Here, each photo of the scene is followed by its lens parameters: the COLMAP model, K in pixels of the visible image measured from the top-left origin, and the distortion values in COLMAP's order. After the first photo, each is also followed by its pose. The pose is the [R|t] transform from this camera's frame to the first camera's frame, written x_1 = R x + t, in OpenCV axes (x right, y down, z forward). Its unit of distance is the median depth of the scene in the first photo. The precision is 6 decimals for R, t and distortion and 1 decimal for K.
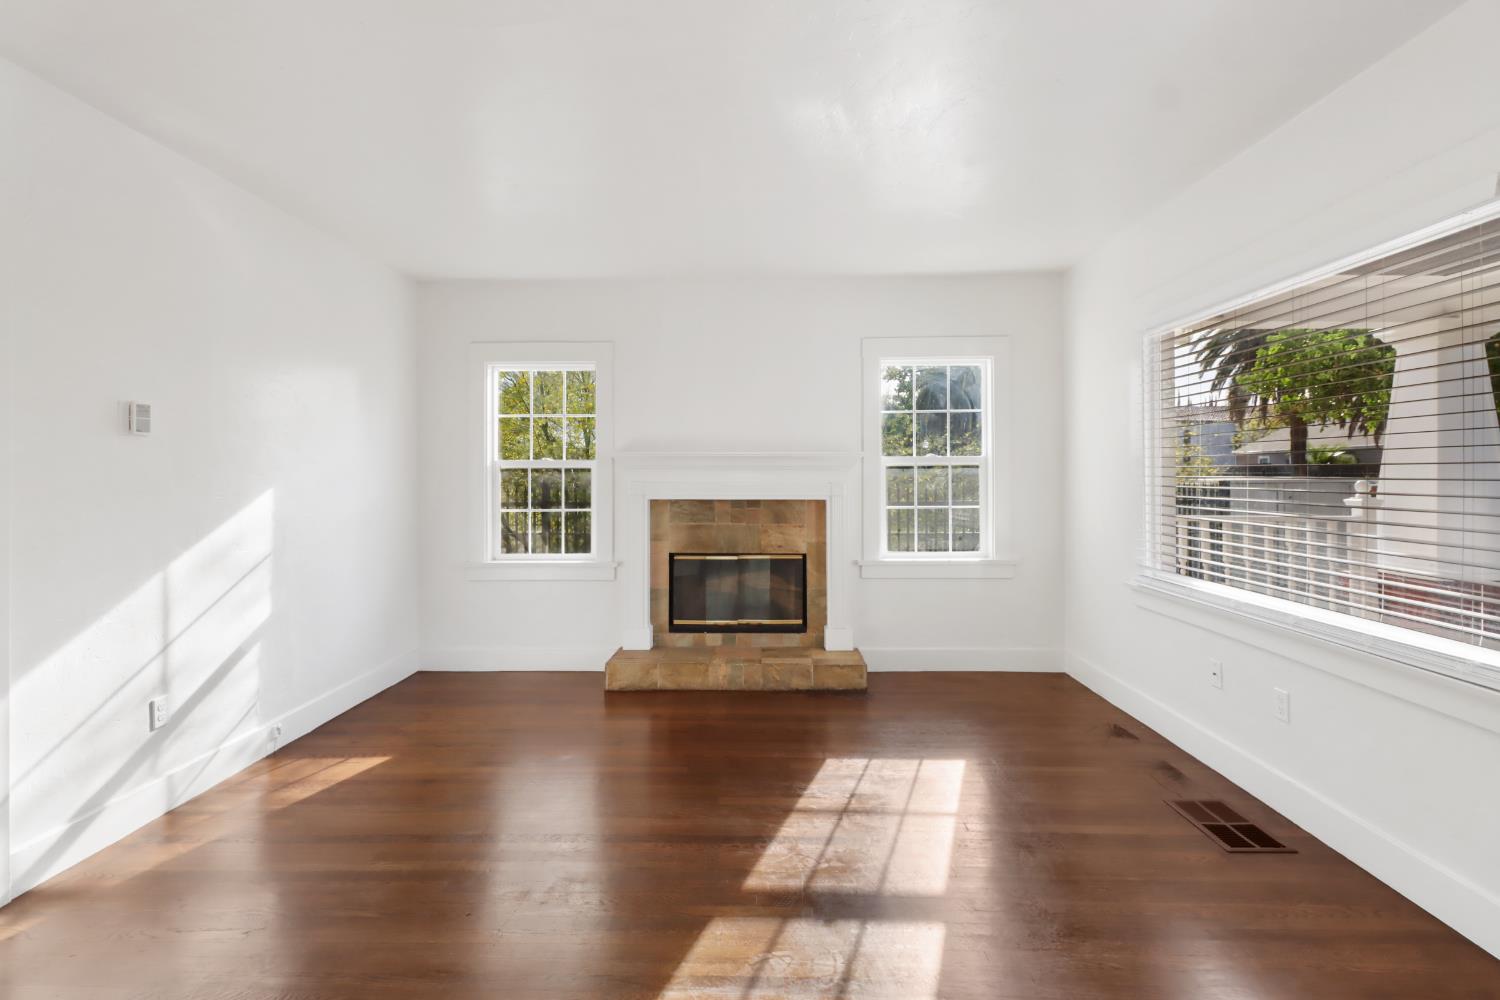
lens RADIAL K [[697.3, 0, 748.4], [0, 697.3, 468.5], [0, 0, 1]] dist [0.020743, -0.013951]
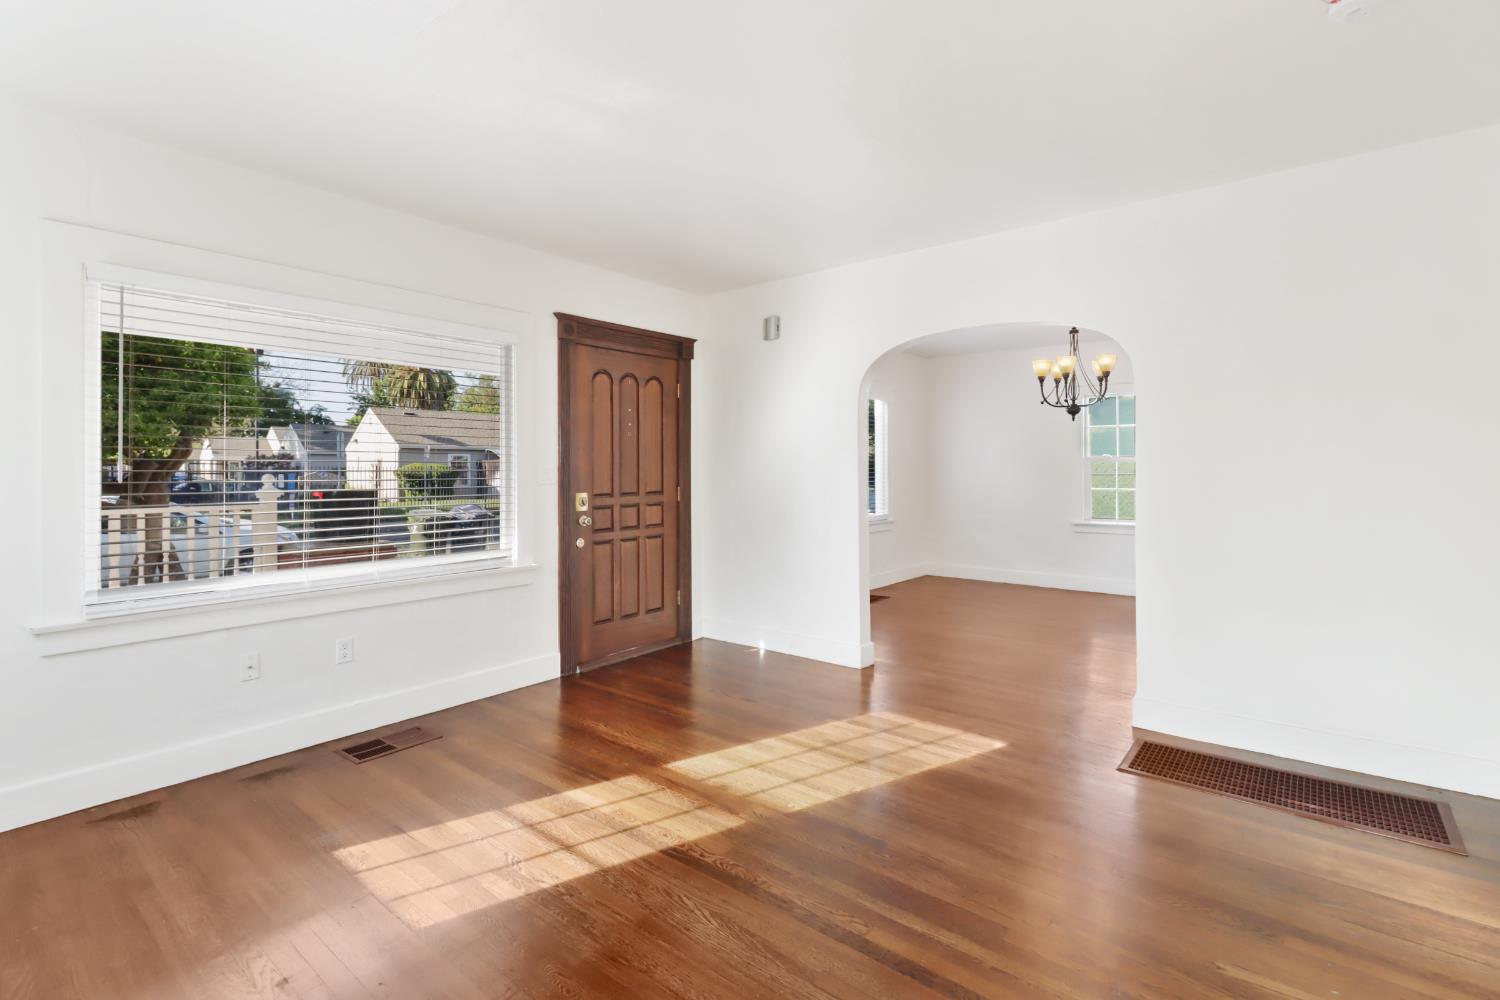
lens RADIAL K [[697.3, 0, 748.4], [0, 697.3, 468.5], [0, 0, 1]] dist [0.020743, -0.013951]
pose [[-0.796201, 0.006695, 0.604996, -0.338743], [0.001280, 0.999955, -0.009381, 0.012371], [-0.605031, -0.006695, -0.796173, 0.905916]]
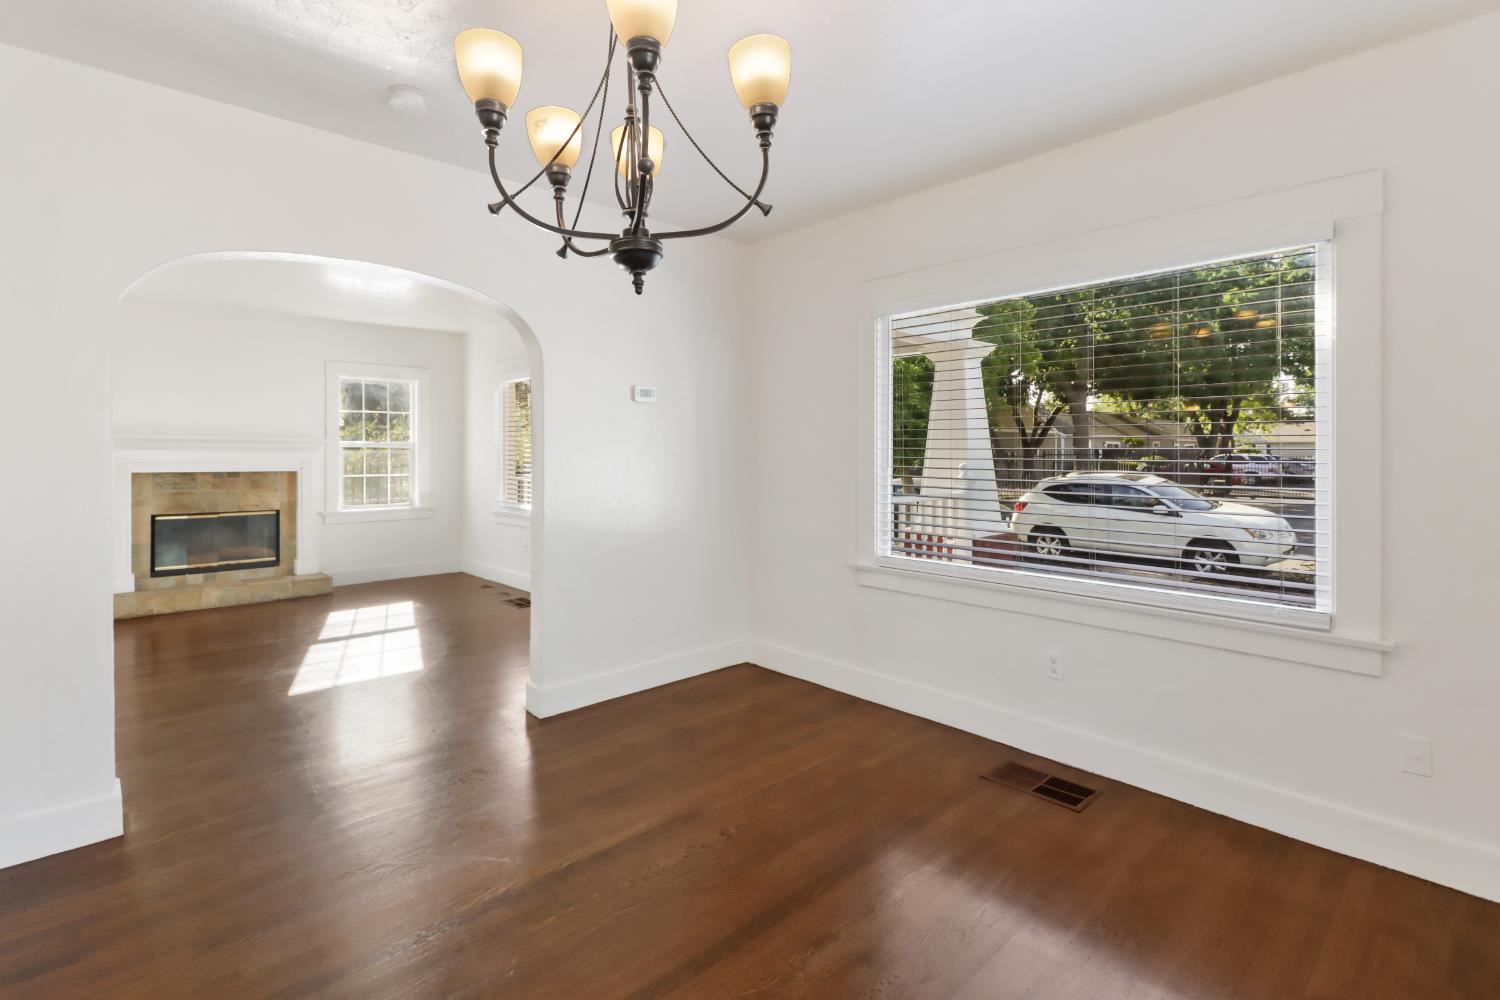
lens RADIAL K [[700.1, 0, 750.4], [0, 700.1, 458.3], [0, 0, 1]] dist [0.001913, 0.000085]
pose [[0.710520, -0.000946, 0.703676, -0.237168], [-0.011891, 0.999840, 0.013351, -0.012014], [-0.703577, -0.017853, 0.710395, -0.672400]]
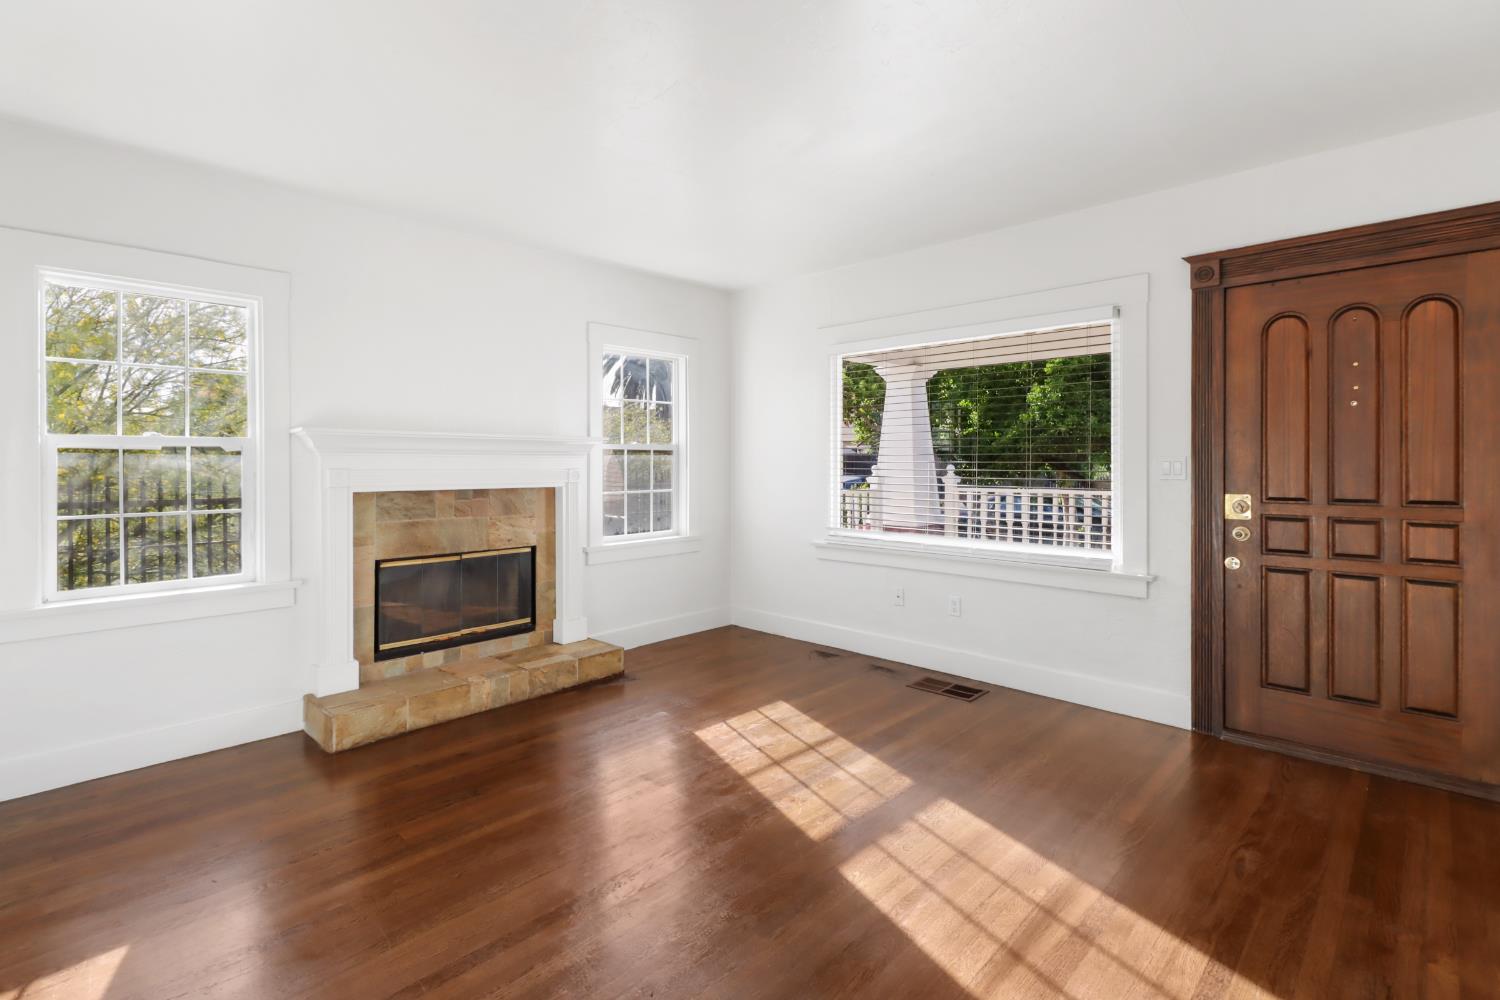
lens RADIAL K [[697.3, 0, 748.4], [0, 697.3, 468.5], [0, 0, 1]] dist [0.020743, -0.013951]
pose [[0.672333, -0.004464, 0.740235, -0.413604], [-0.007475, 0.999890, 0.012819, 0.005742], [-0.740211, -0.014152, 0.672226, 0.169366]]
